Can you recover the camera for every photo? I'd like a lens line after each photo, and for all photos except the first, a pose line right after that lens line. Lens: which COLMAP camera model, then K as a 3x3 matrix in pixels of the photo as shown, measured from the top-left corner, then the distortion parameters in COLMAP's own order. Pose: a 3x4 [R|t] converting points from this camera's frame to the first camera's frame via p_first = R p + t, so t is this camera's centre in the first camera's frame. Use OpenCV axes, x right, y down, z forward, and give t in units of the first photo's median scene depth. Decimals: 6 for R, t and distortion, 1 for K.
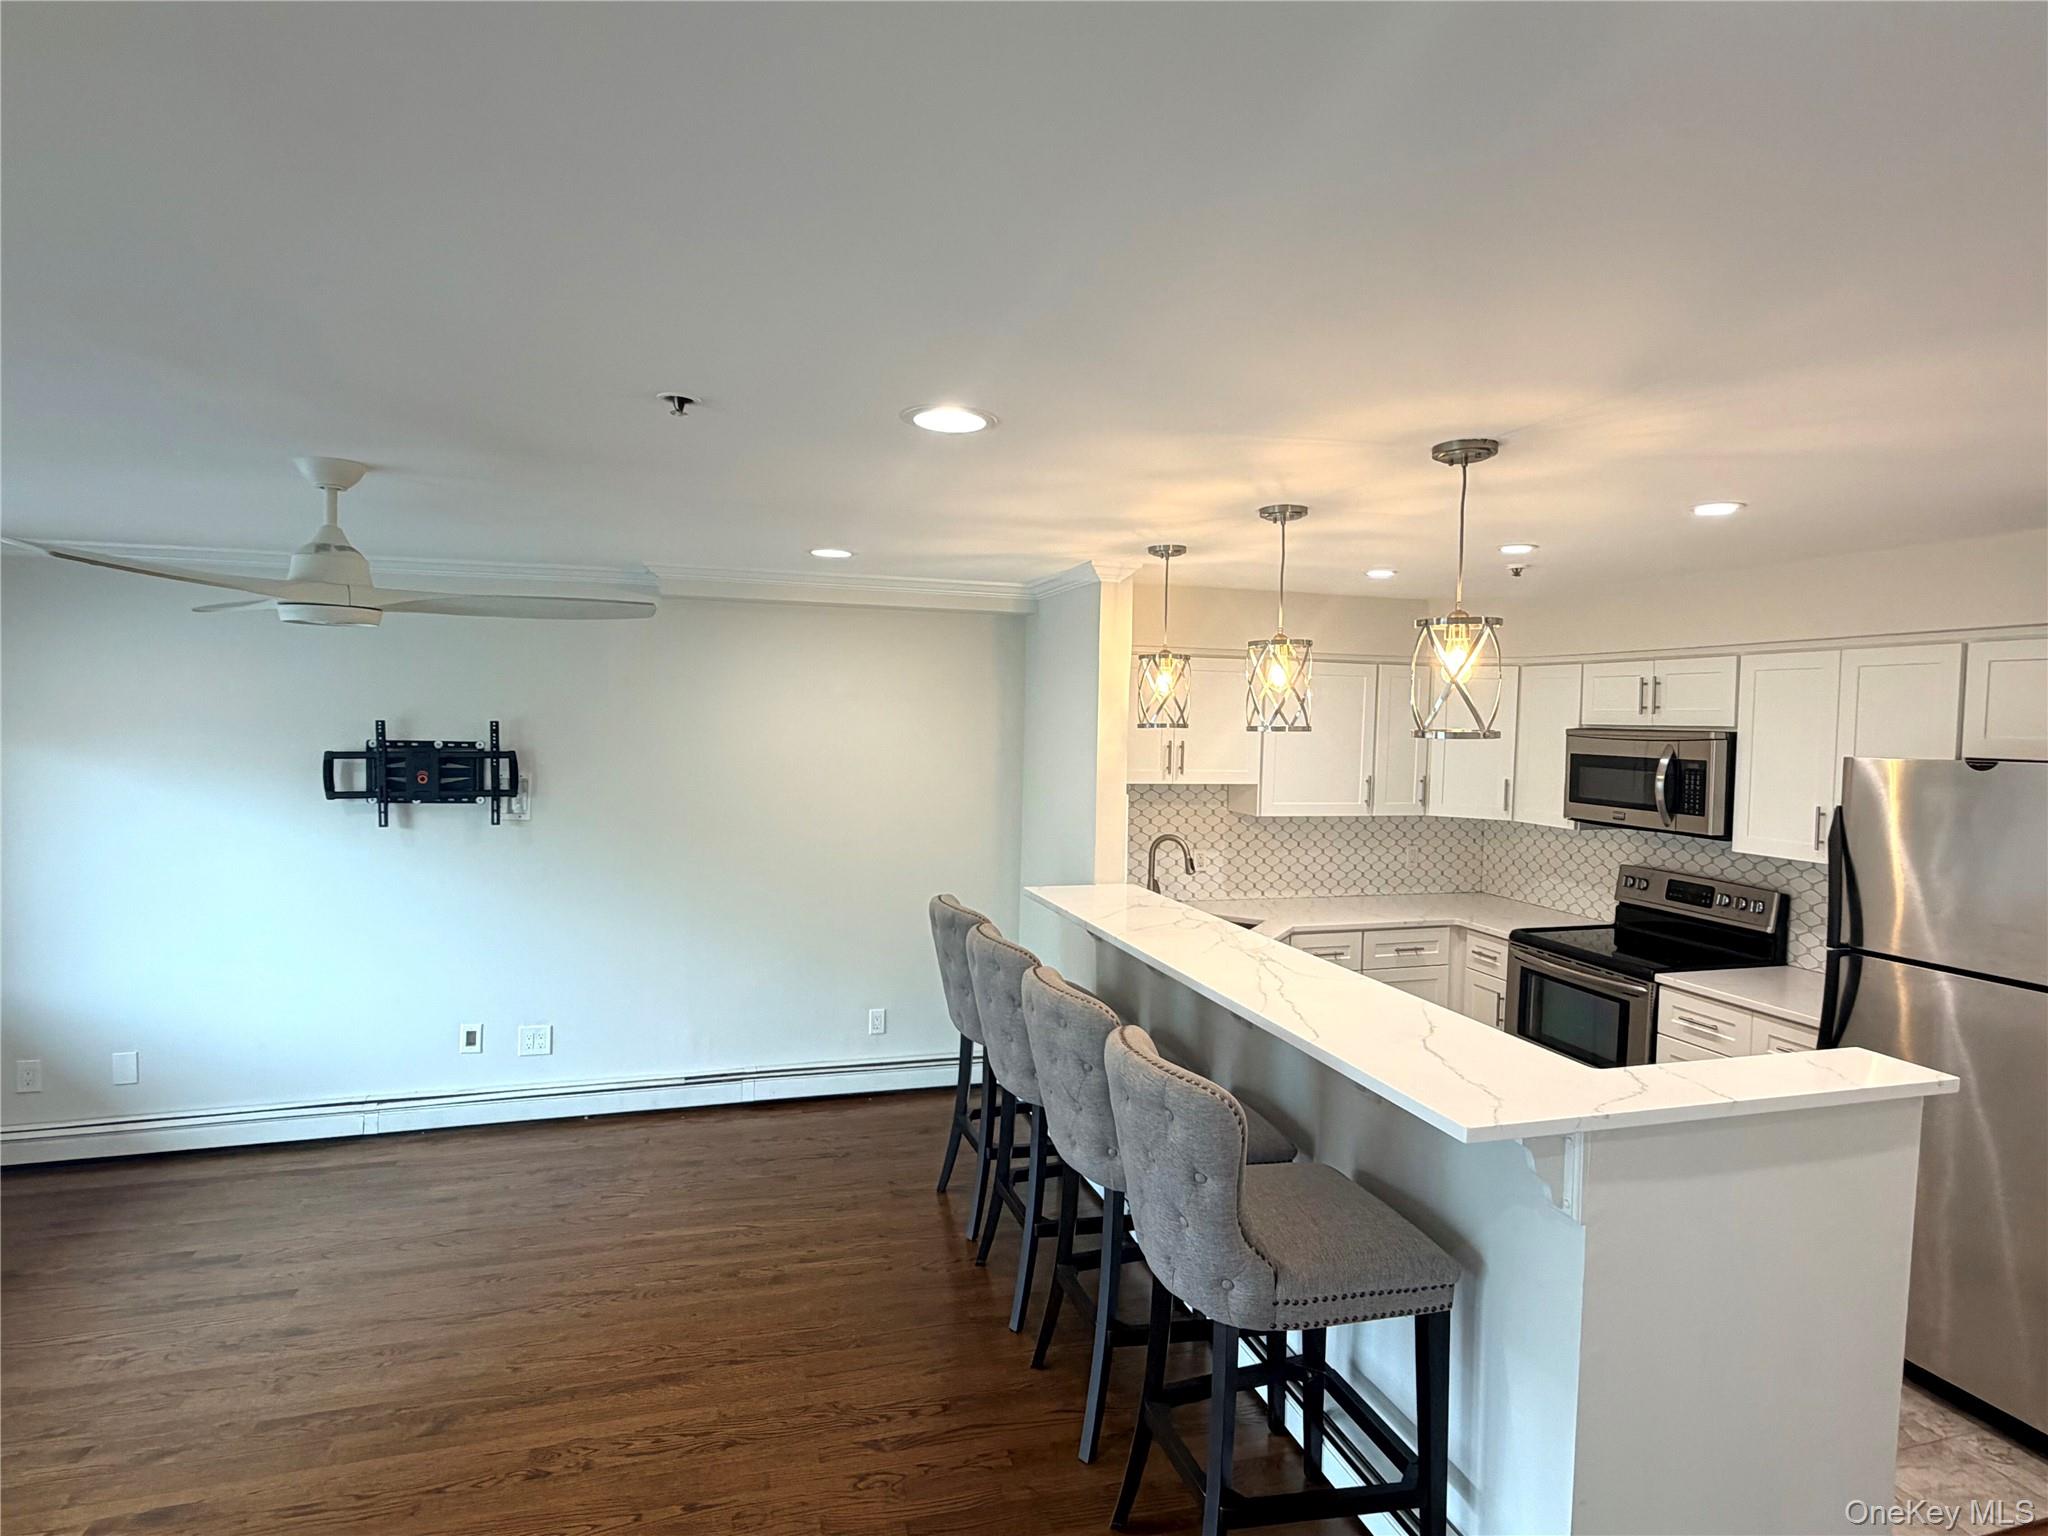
lens RADIAL K [[1095.6, 0, 1023.9], [0, 1095.6, 771.0], [0, 0, 1]] dist [0.001173, -0.000469]
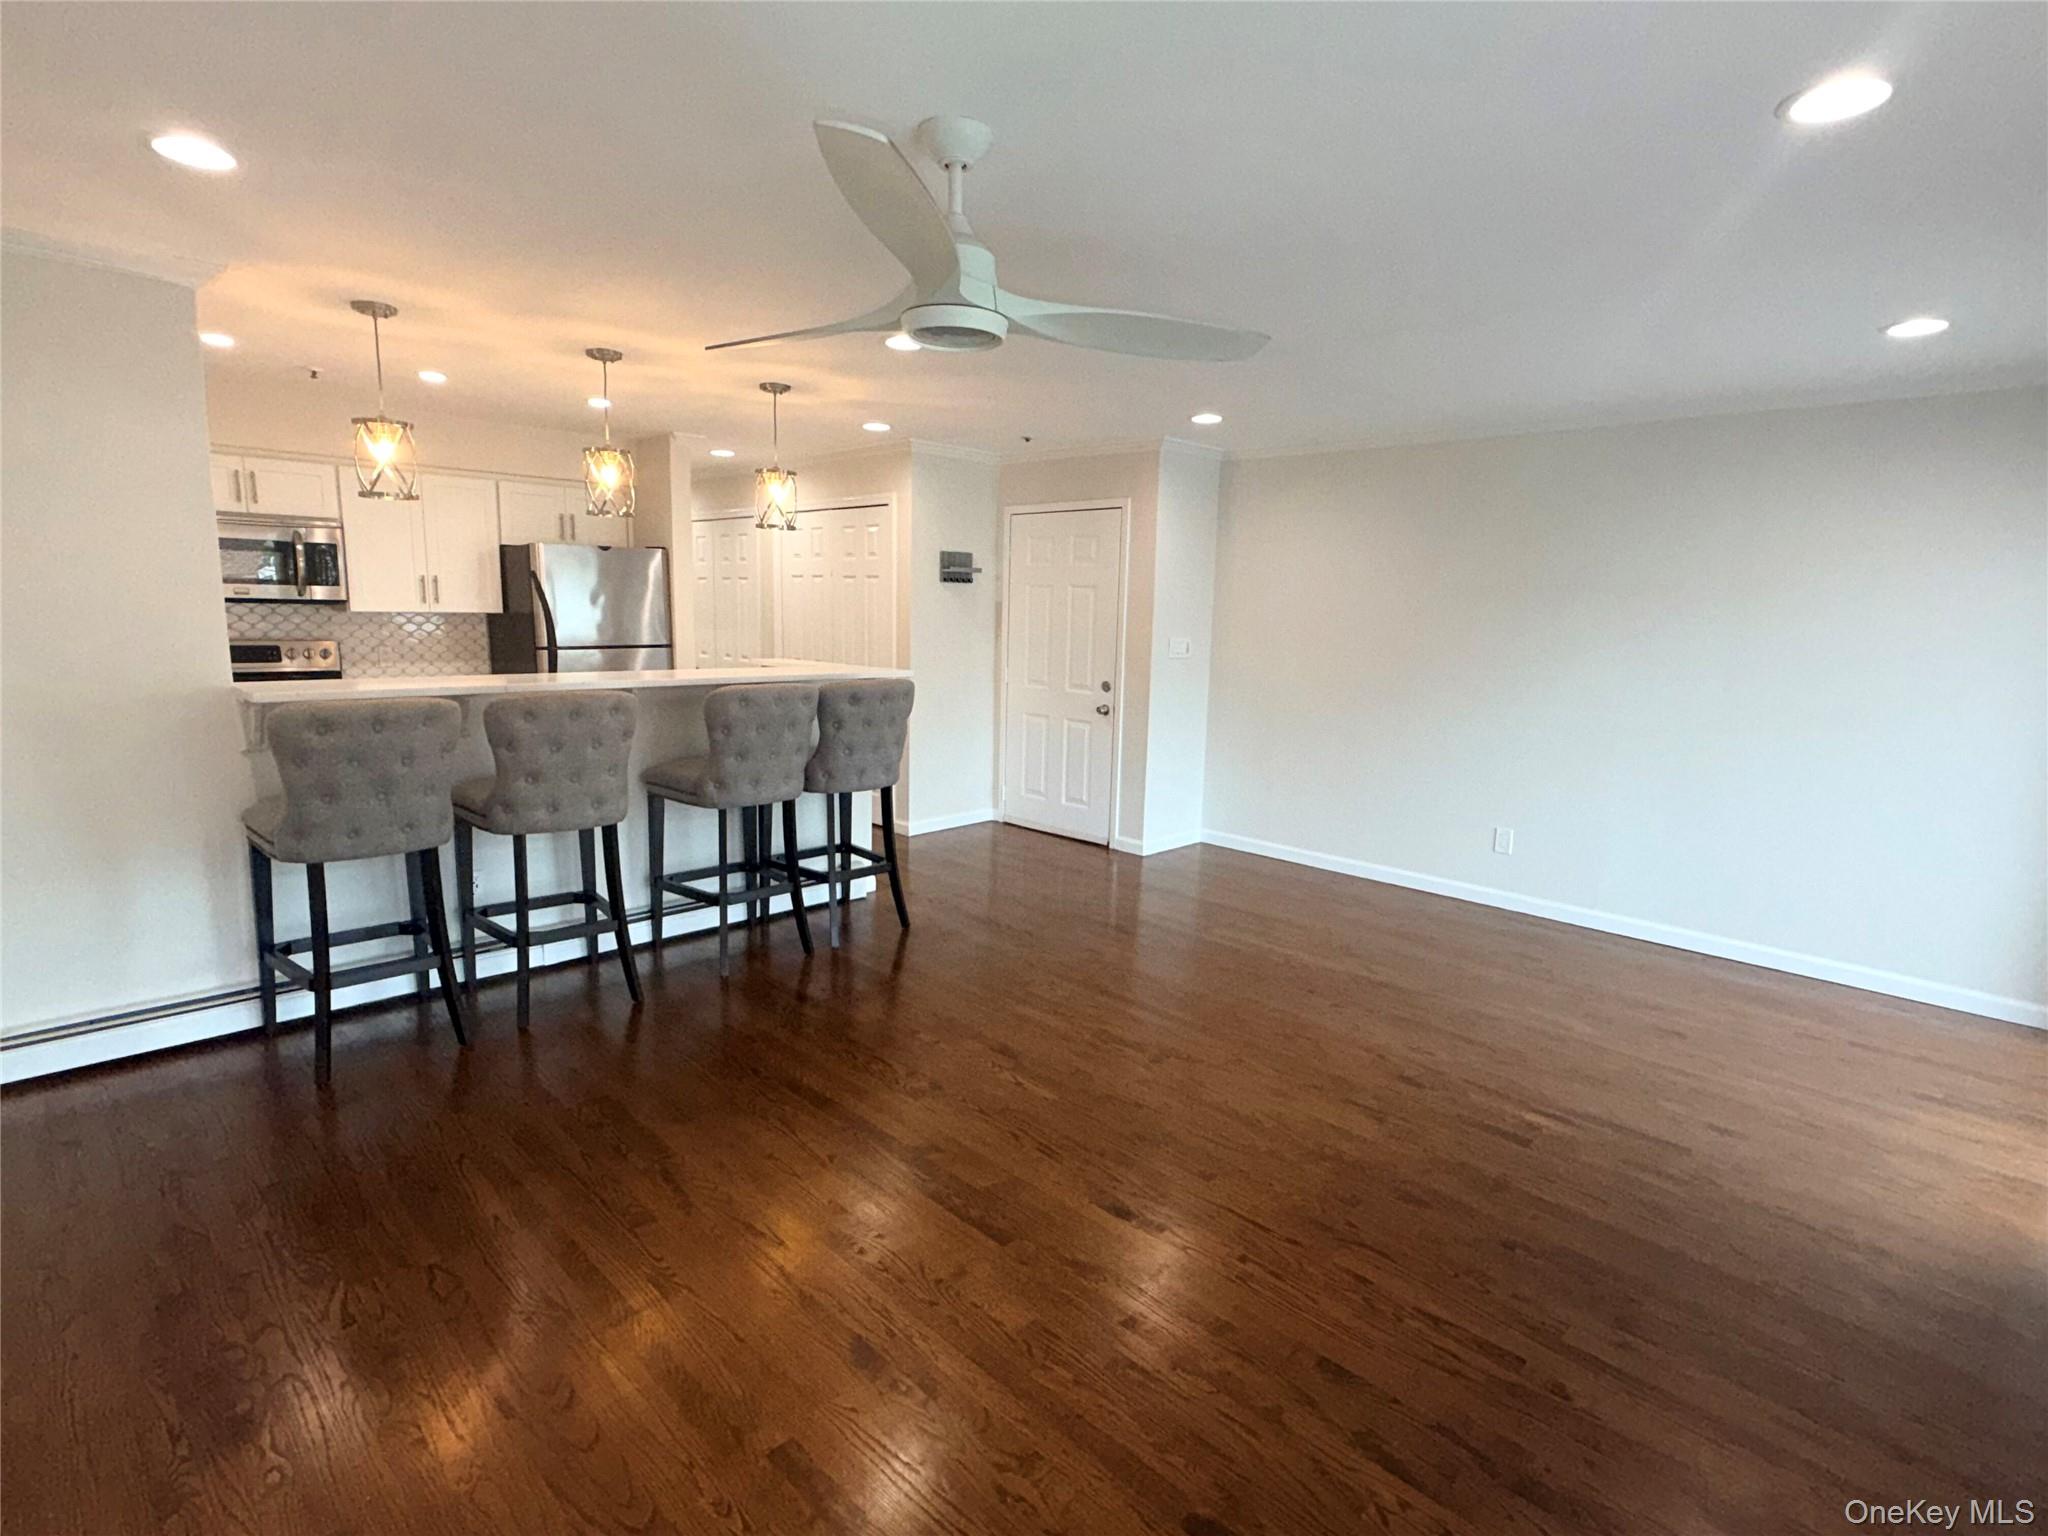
lens RADIAL K [[1017.6, 0, 1024.0], [0, 1017.6, 768.0], [0, 0, 1]] dist [0.001807, 0.000271]
pose [[-0.487623, -0.168484, 0.856643, -0.820442], [0.008971, 0.980184, 0.197888, 0.018616], [-0.873008, 0.104179, -0.476448, 0.807541]]
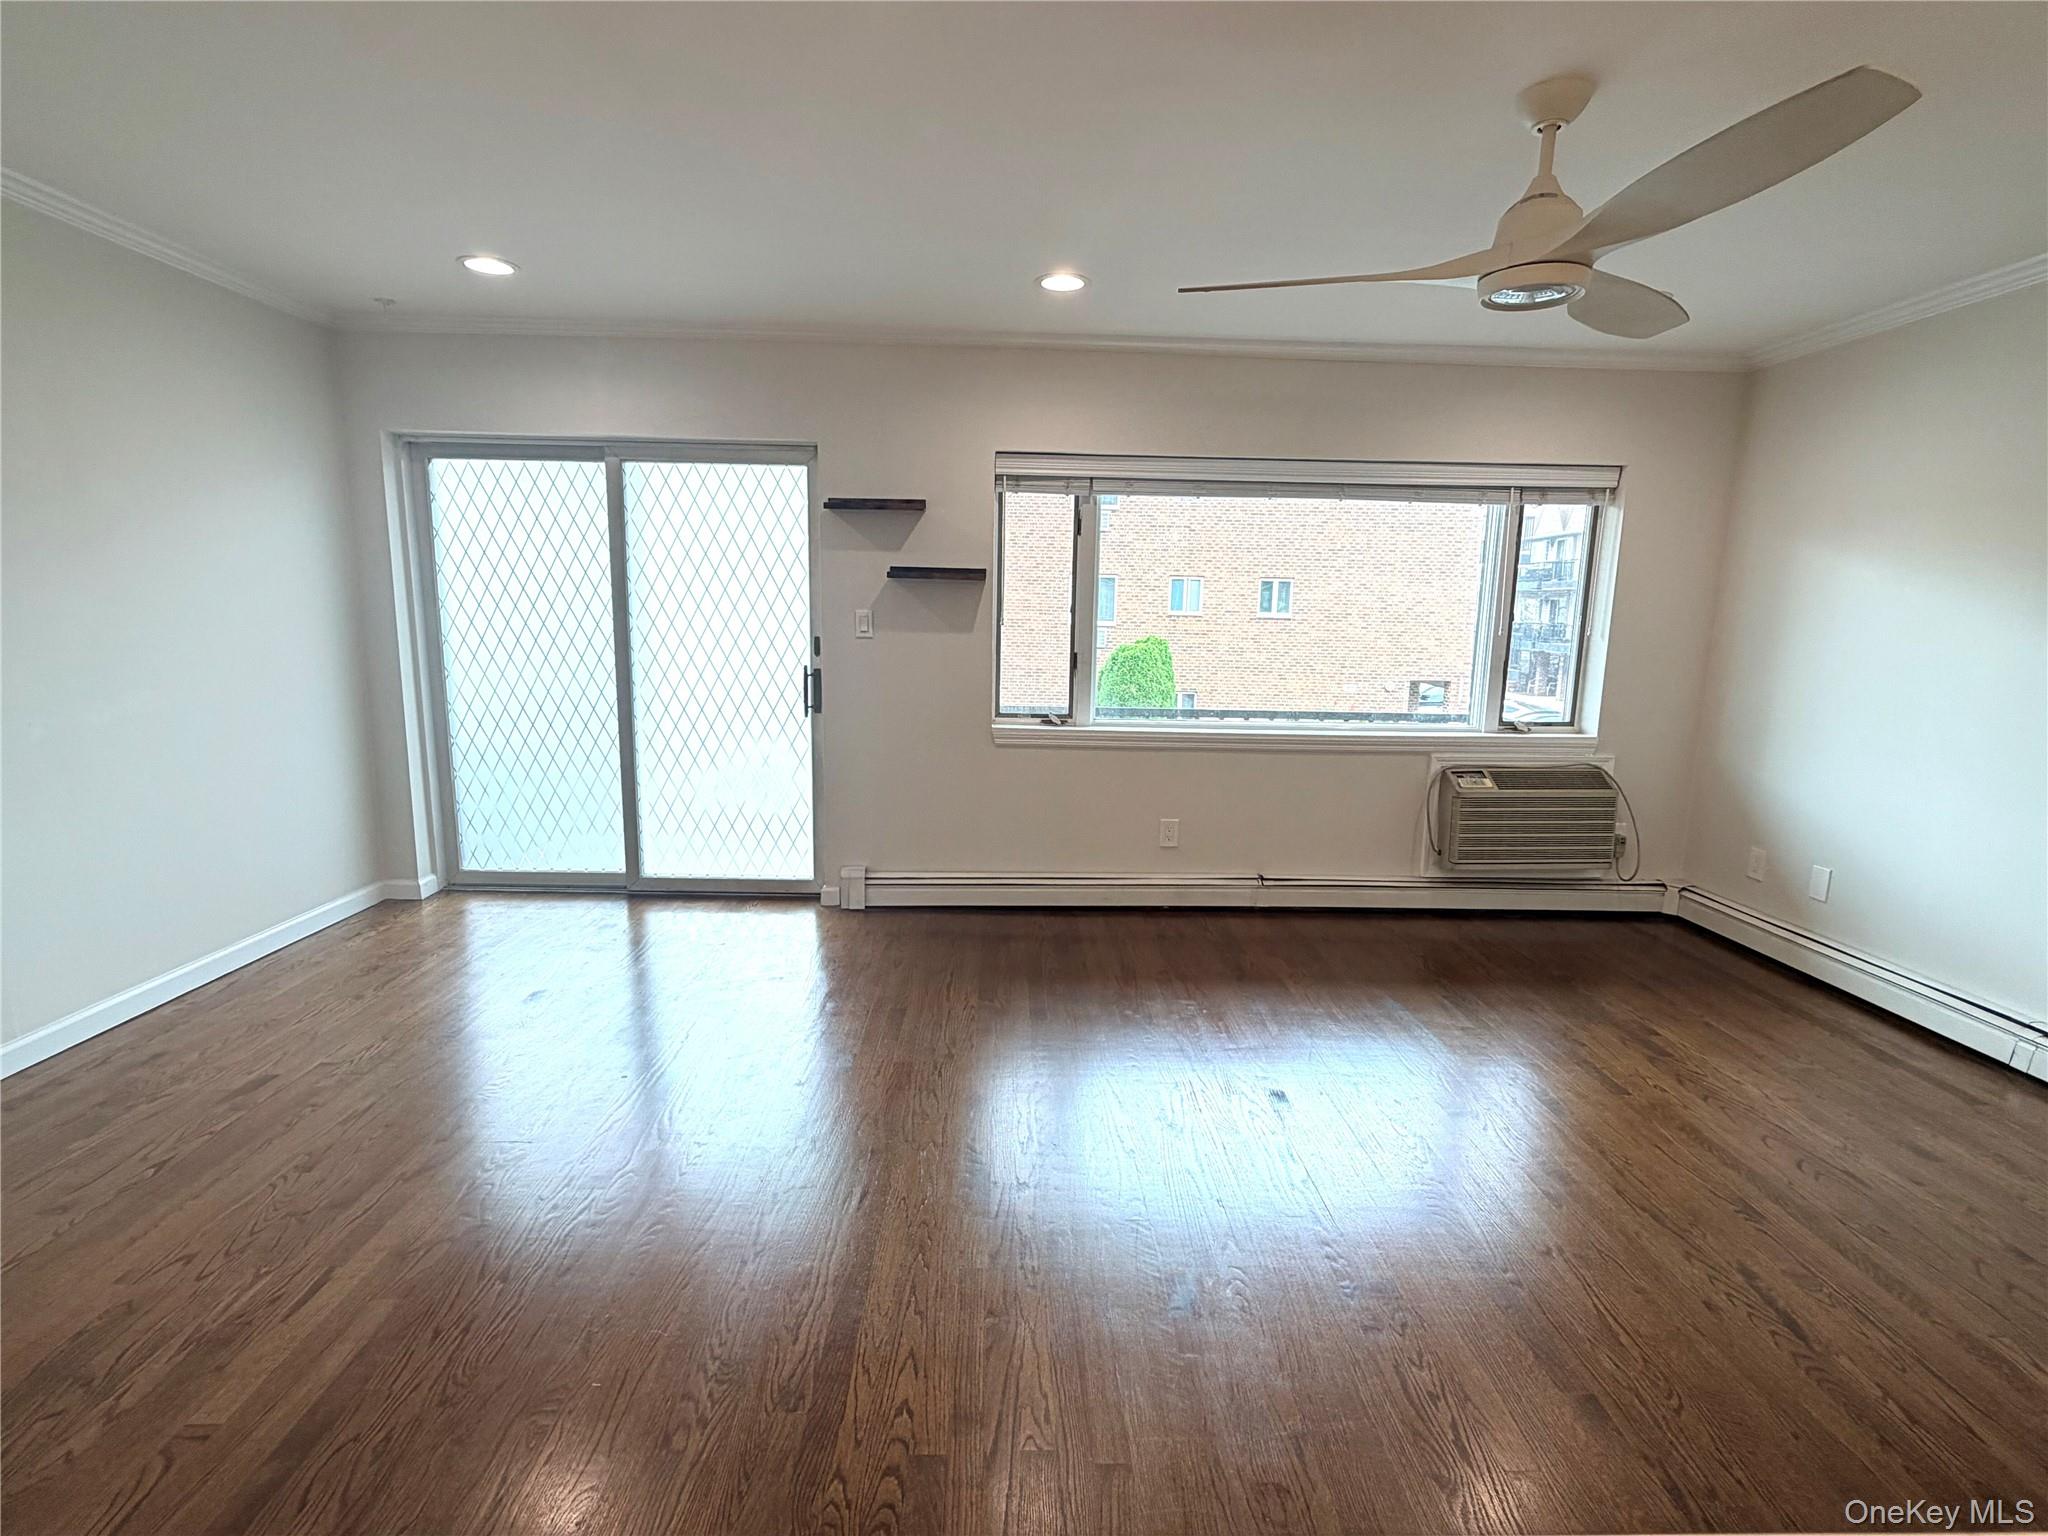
lens RADIAL K [[989.6, 0, 1024.0], [0, 989.6, 768.0], [0, 0, 1]] dist [-0.001199, 0.000186]
pose [[-0.261985, 0.135412, -0.955525, 0.161315], [-0.074181, 0.984352, 0.159837, 0.081549], [0.962217, 0.112757, -0.247841, 0.503861]]
